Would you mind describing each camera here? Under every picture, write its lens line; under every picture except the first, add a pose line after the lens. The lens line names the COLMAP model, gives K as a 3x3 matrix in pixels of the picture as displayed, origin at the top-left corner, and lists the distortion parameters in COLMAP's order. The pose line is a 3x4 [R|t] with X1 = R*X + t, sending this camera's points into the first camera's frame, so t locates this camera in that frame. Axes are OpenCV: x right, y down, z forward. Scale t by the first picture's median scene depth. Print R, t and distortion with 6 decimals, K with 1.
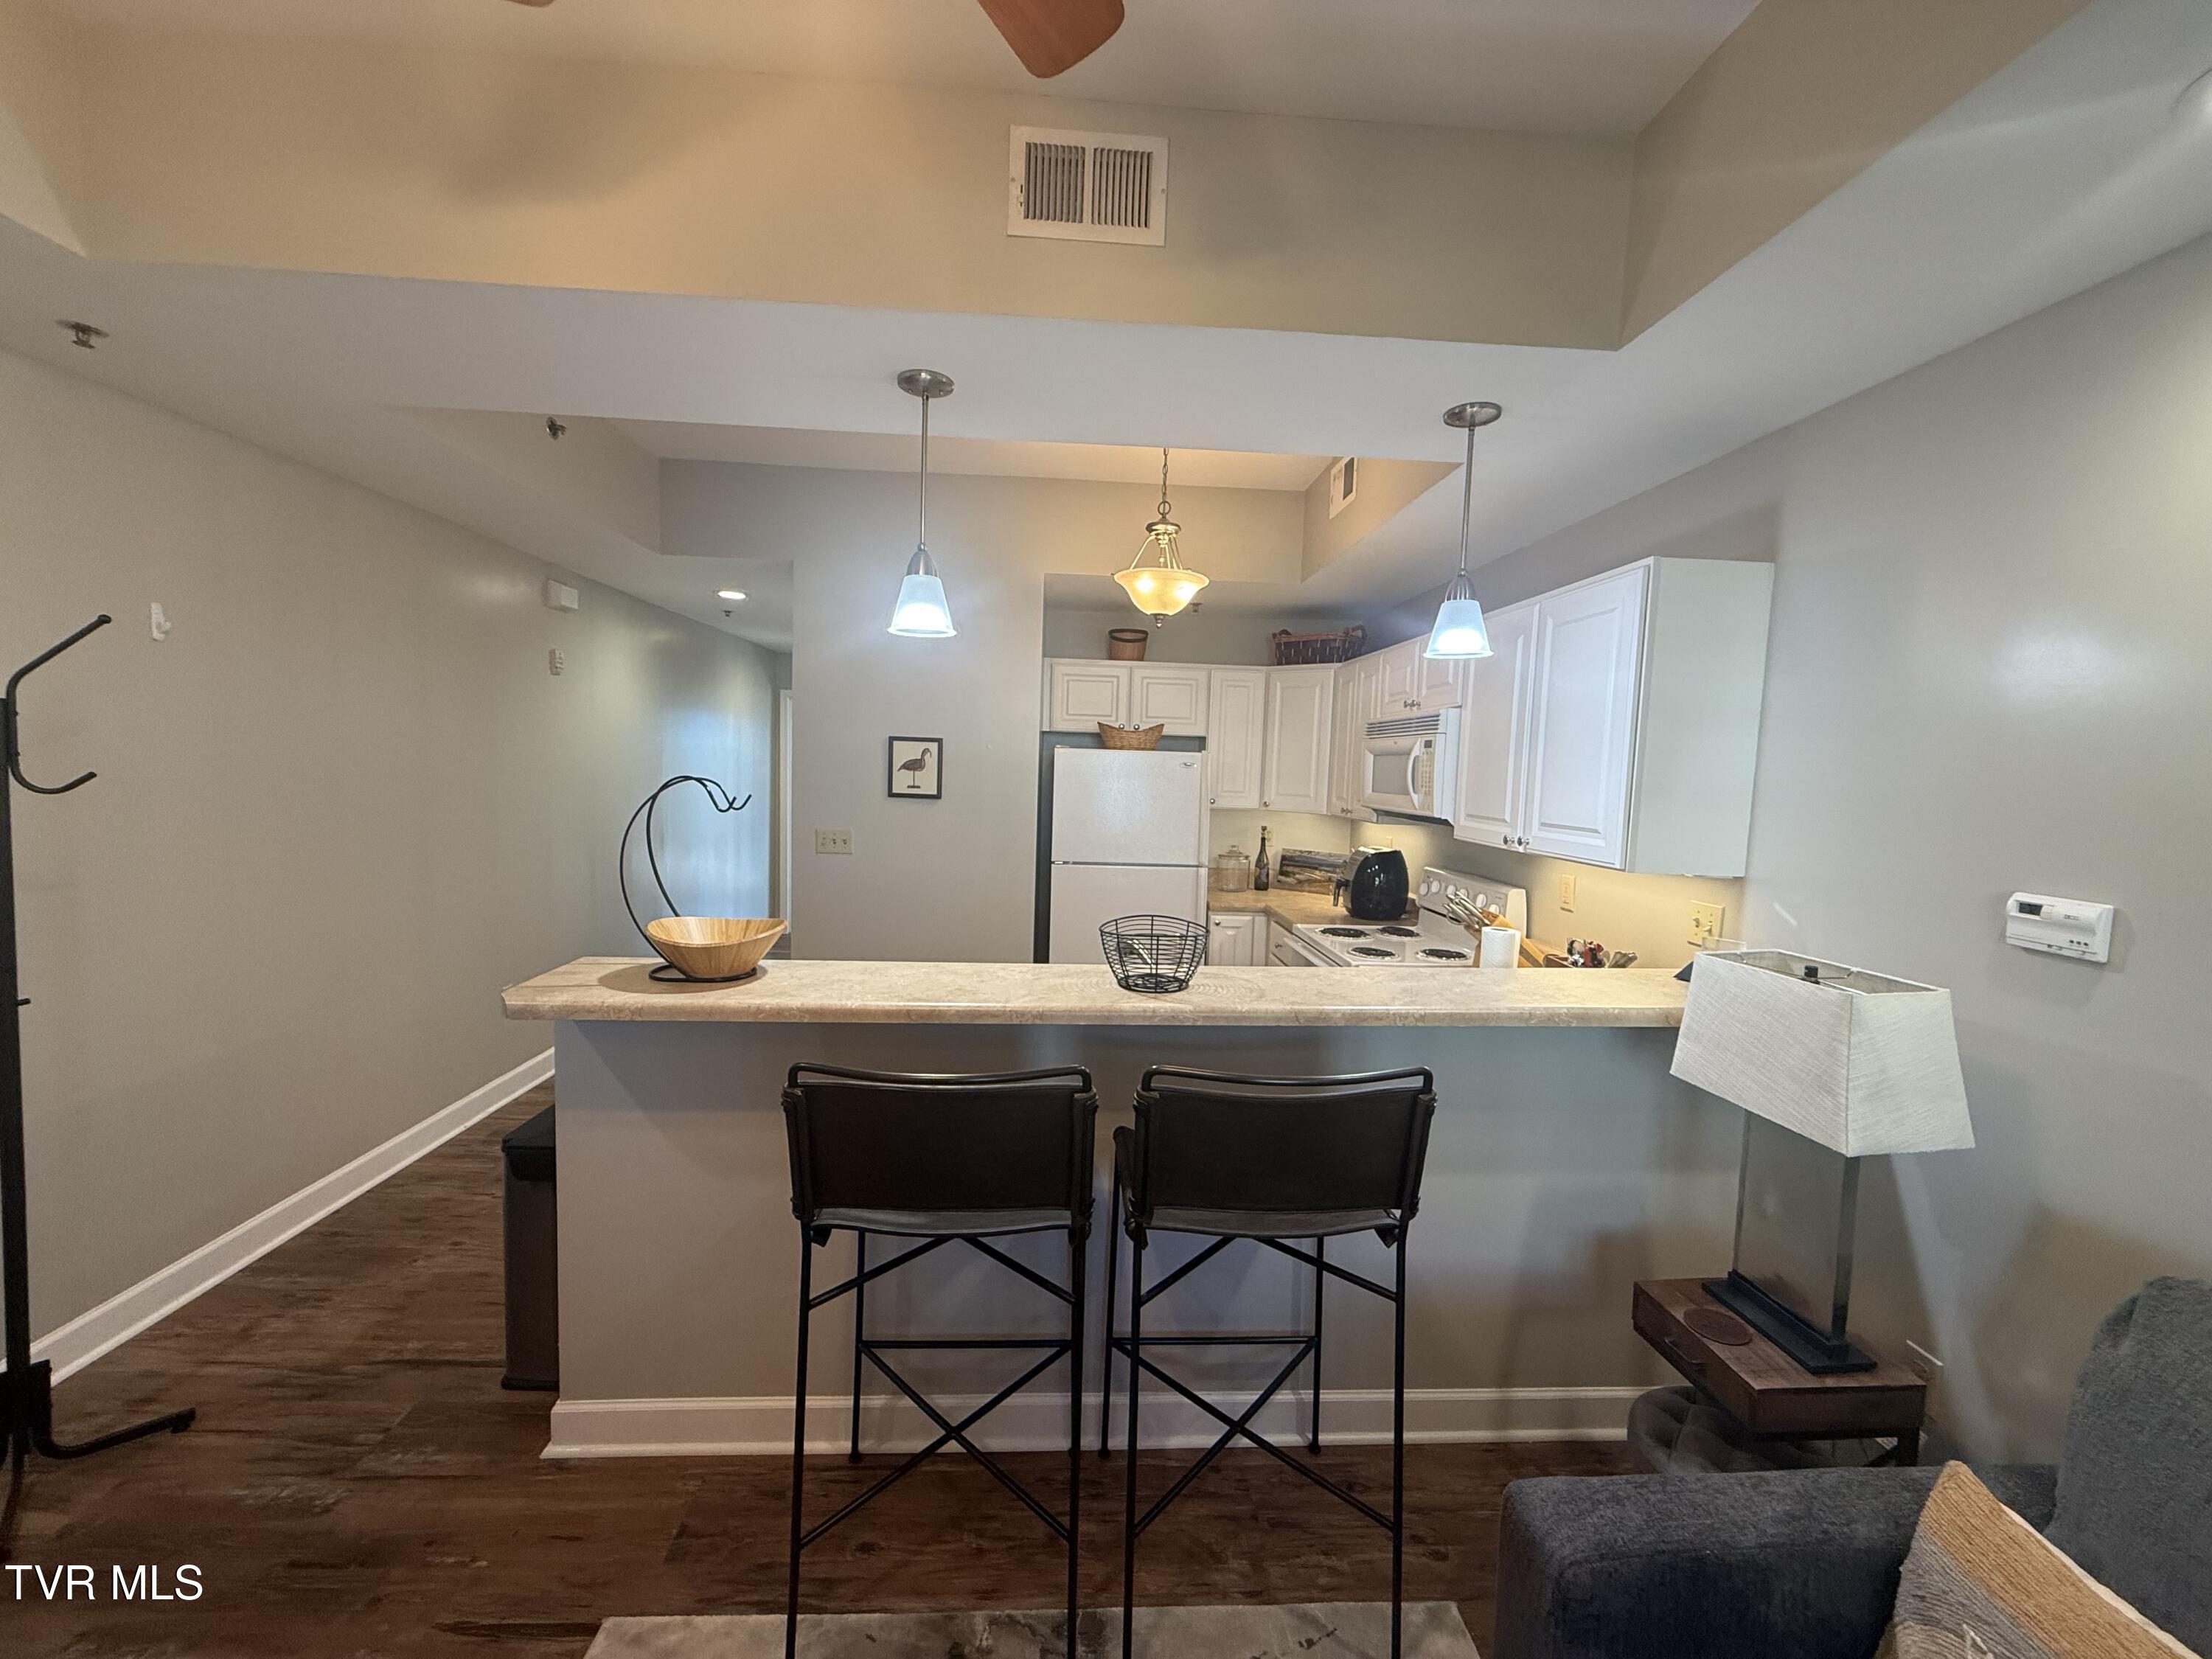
lens RADIAL K [[879.4, 0, 1102.5], [0, 879.4, 828.2], [0, 0, 1]] dist [0.000790, 0.000630]
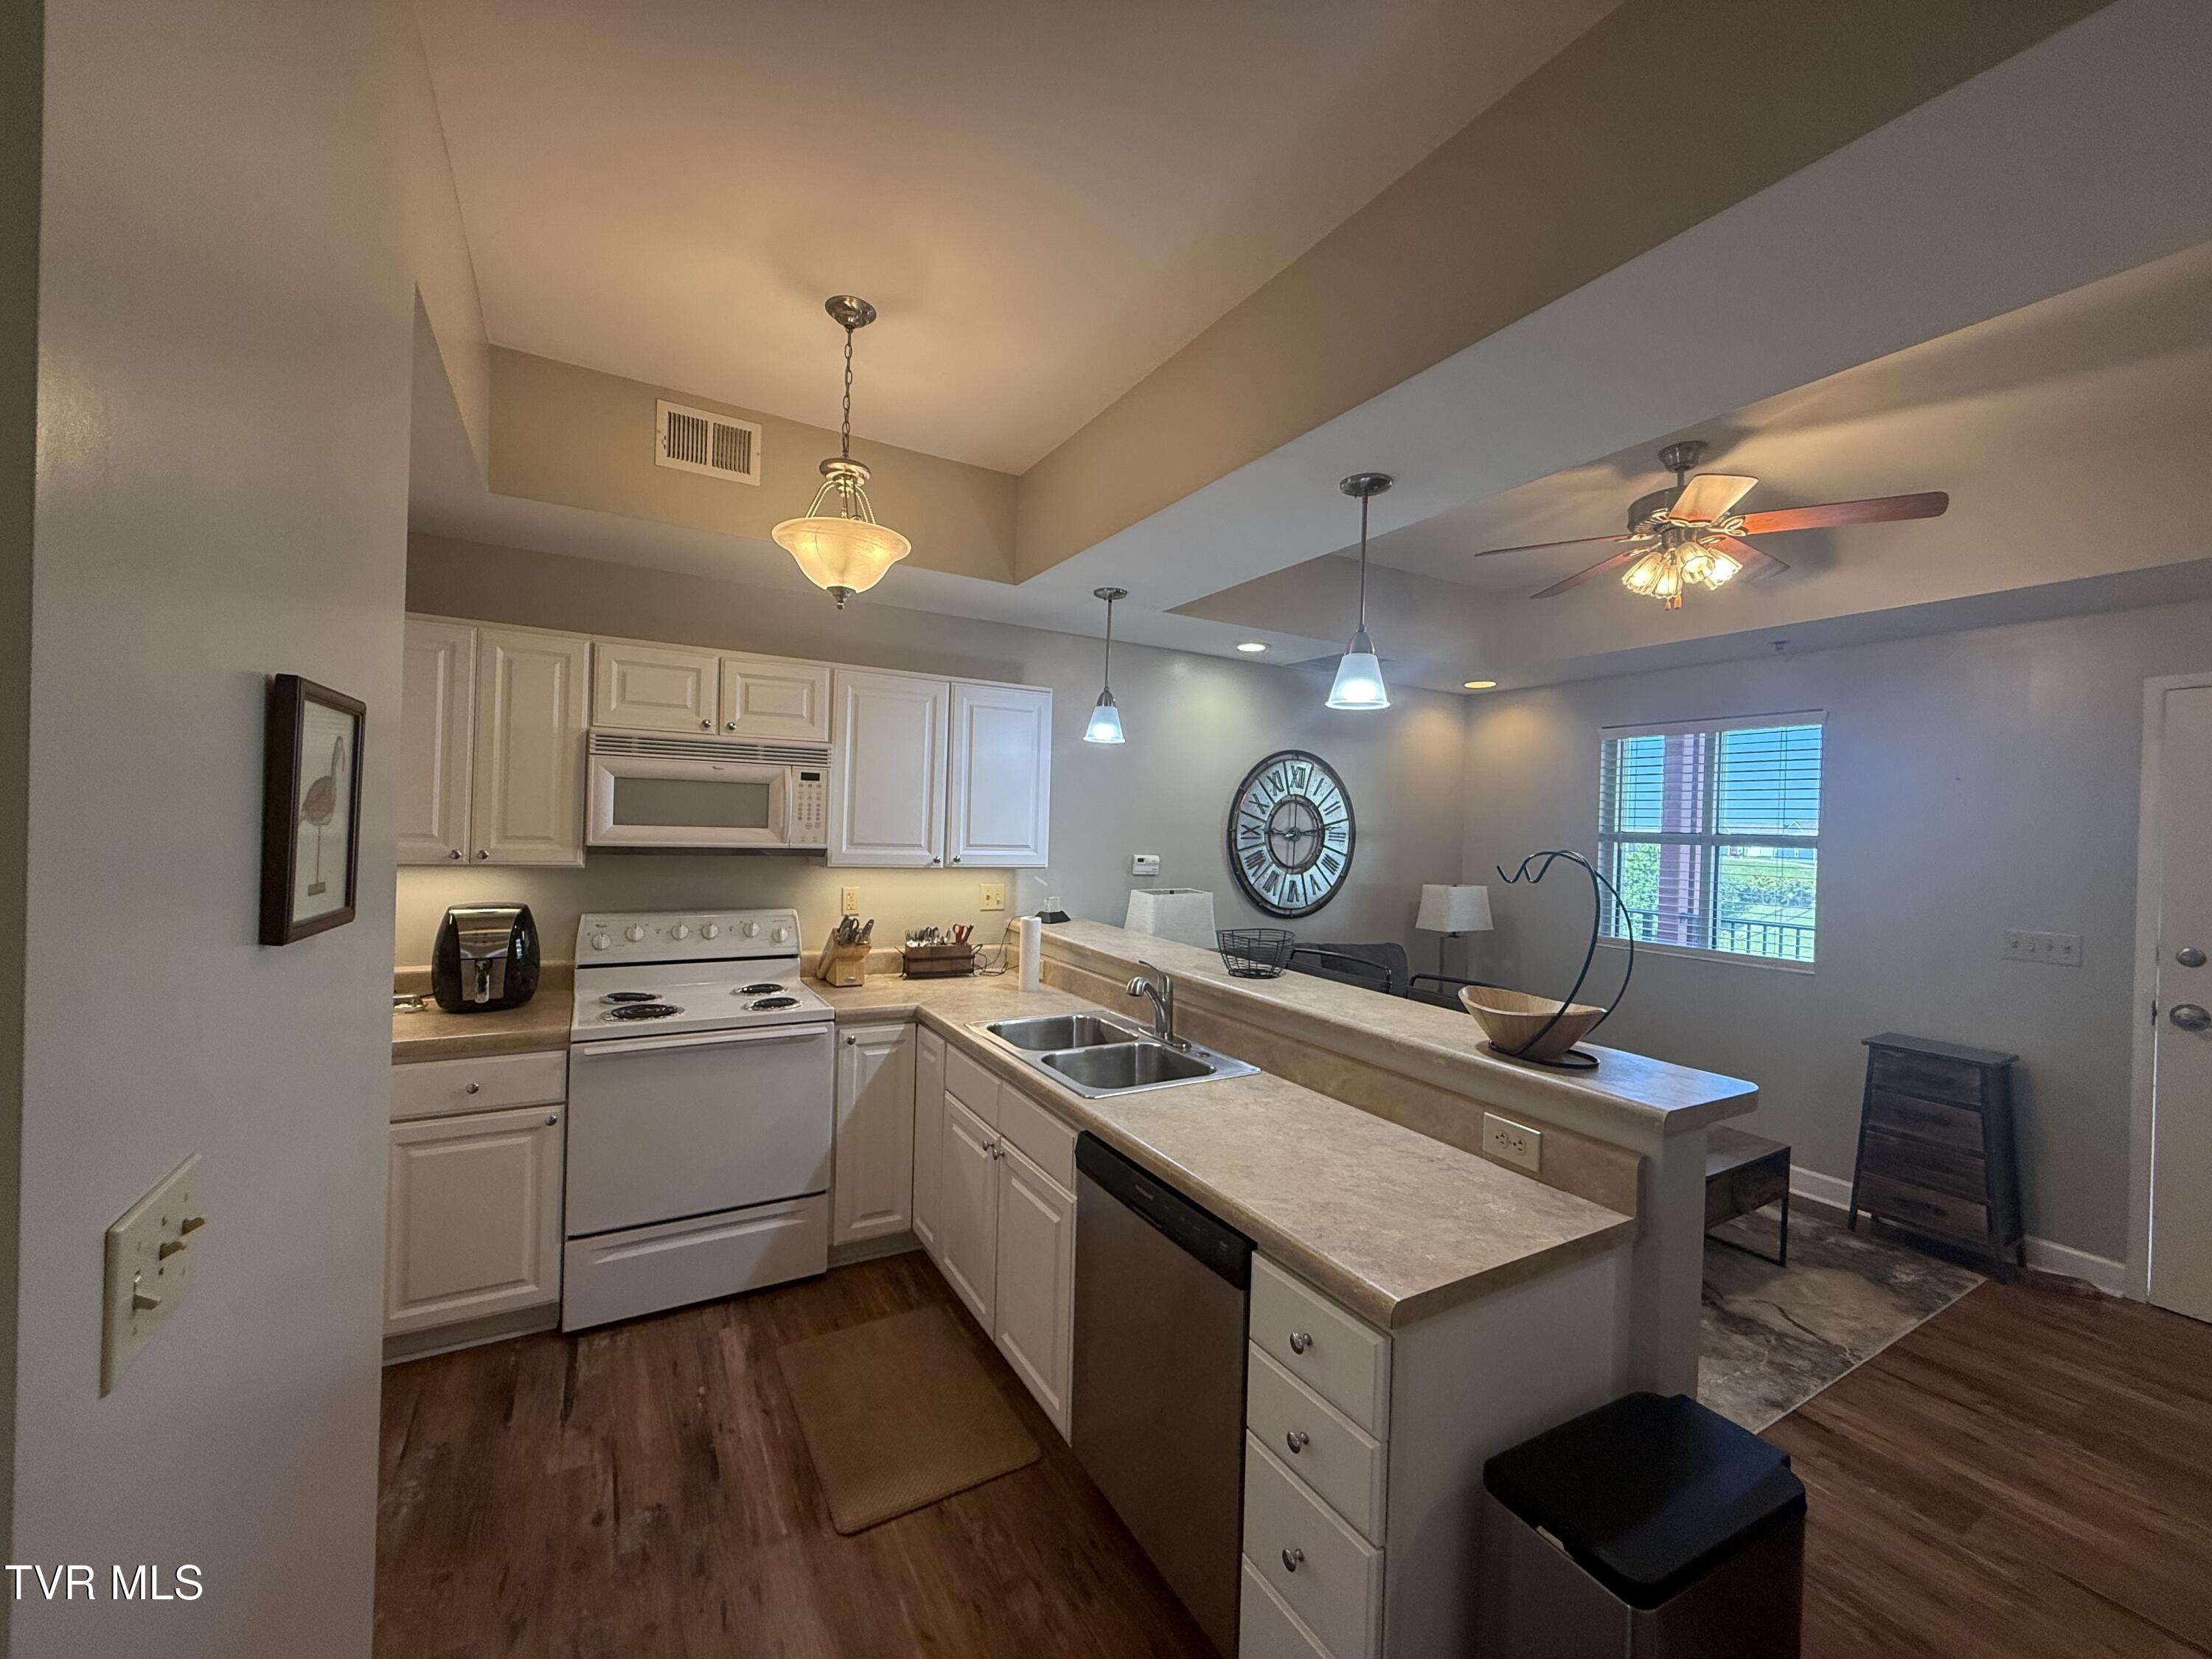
lens RADIAL K [[873.0, 0, 1106.0], [0, 873.0, 829.5], [0, 0, 1]] dist [0.002031, -0.000146]
pose [[-0.452406, -0.050276, 0.890394, -0.978703], [0.019758, 0.997600, 0.066368, -0.138310], [-0.891593, 0.047618, -0.450327, 1.675041]]
